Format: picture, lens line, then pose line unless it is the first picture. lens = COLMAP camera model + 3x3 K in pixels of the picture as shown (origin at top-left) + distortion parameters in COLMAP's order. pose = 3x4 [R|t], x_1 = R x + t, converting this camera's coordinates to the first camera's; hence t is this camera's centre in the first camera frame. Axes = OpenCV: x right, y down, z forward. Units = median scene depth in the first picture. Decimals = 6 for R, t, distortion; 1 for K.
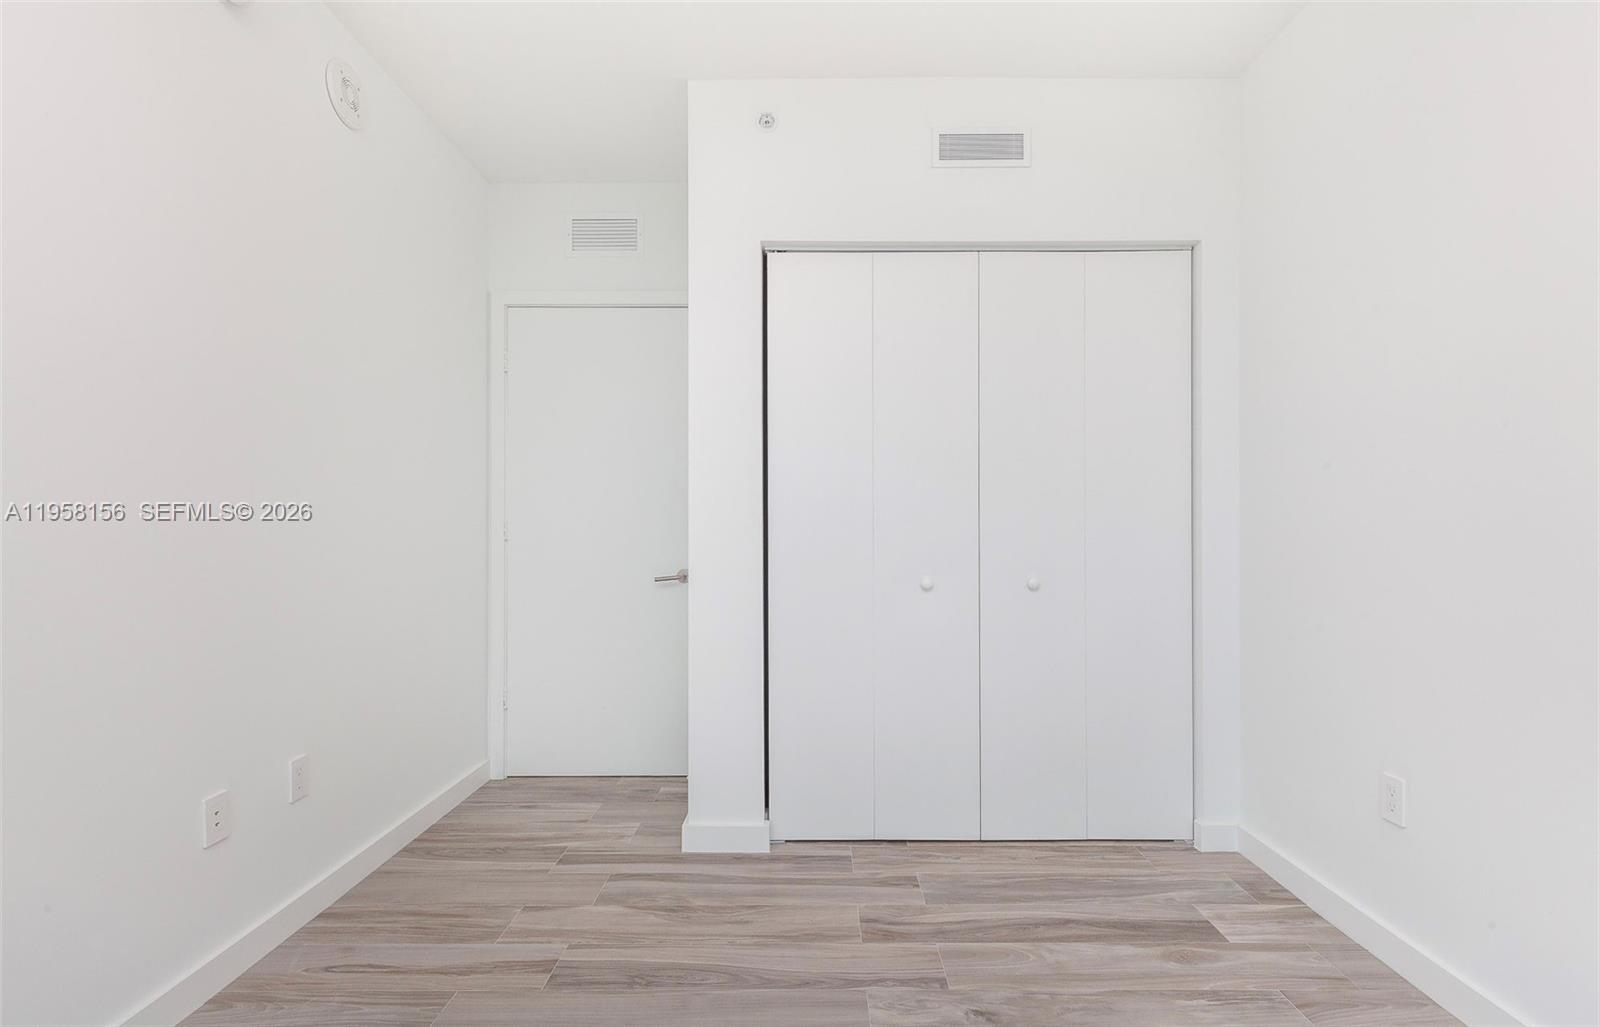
lens RADIAL K [[750.1, 0, 800.8], [0, 750.1, 514.5], [0, 0, 1]] dist [-0.003269, -0.000031]
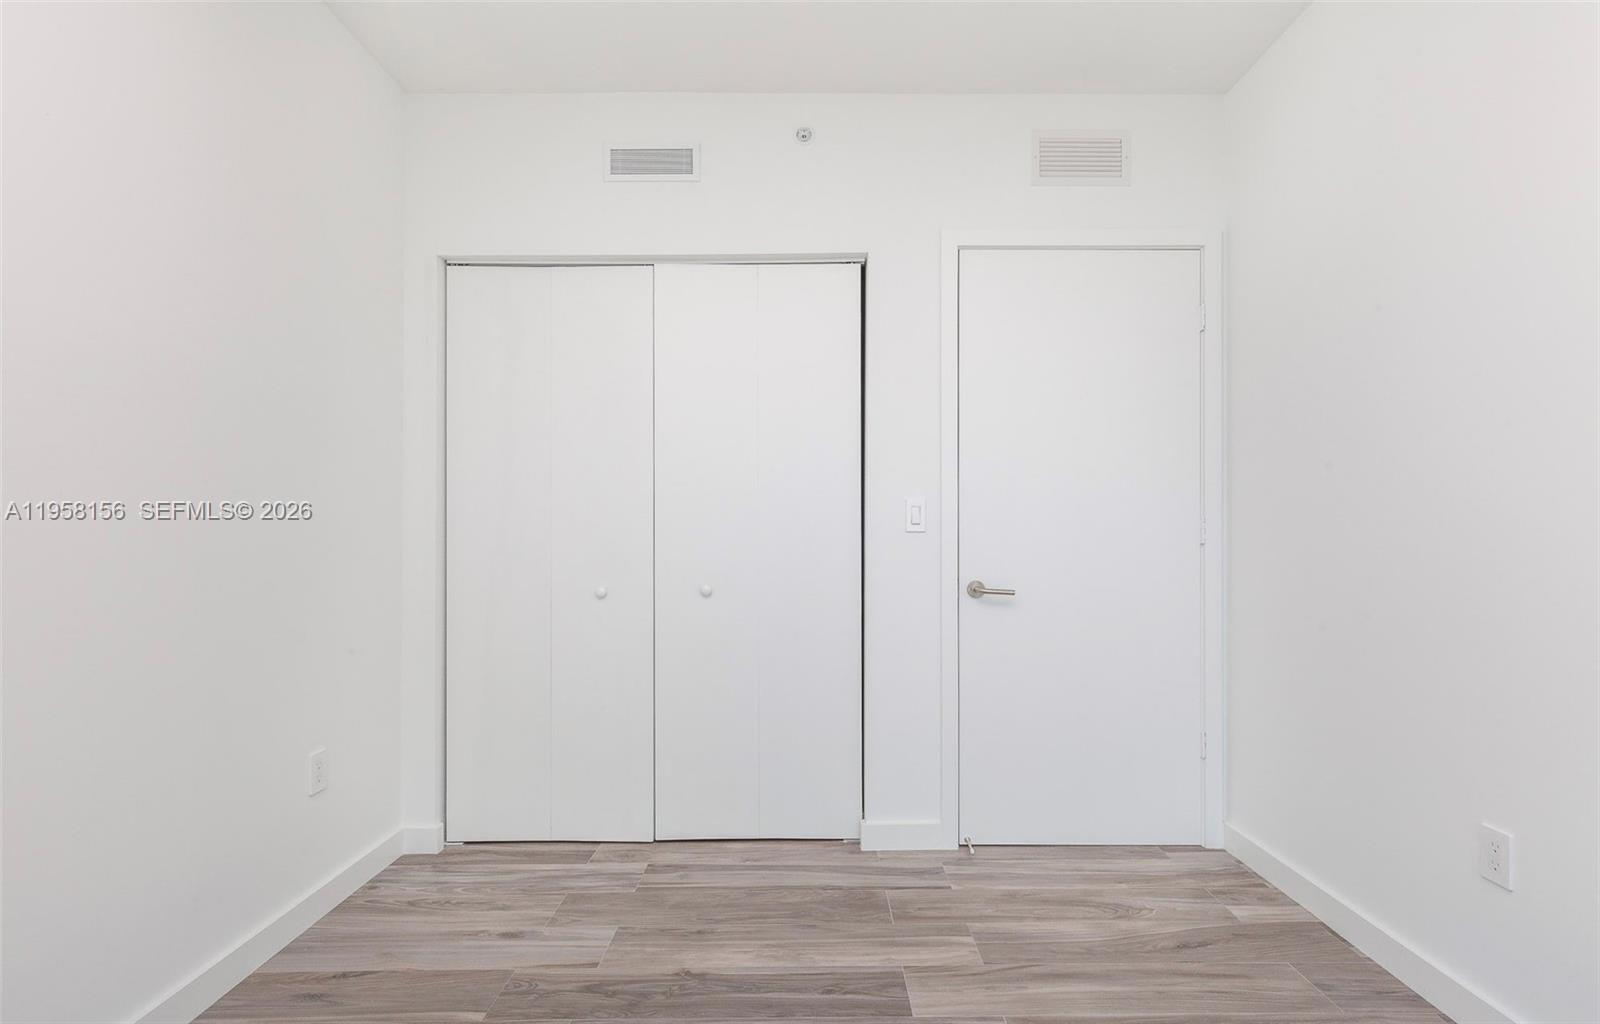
lens RADIAL K [[750.1, 0, 799.3], [0, 750.1, 511.4], [0, 0, 1]] dist [-0.003269, -0.000031]
pose [[0.999986, 0.000817, 0.005278, 0.435314], [-0.000803, 0.999996, -0.002702, -0.012451], [-0.005281, 0.002698, 0.999982, -0.021624]]
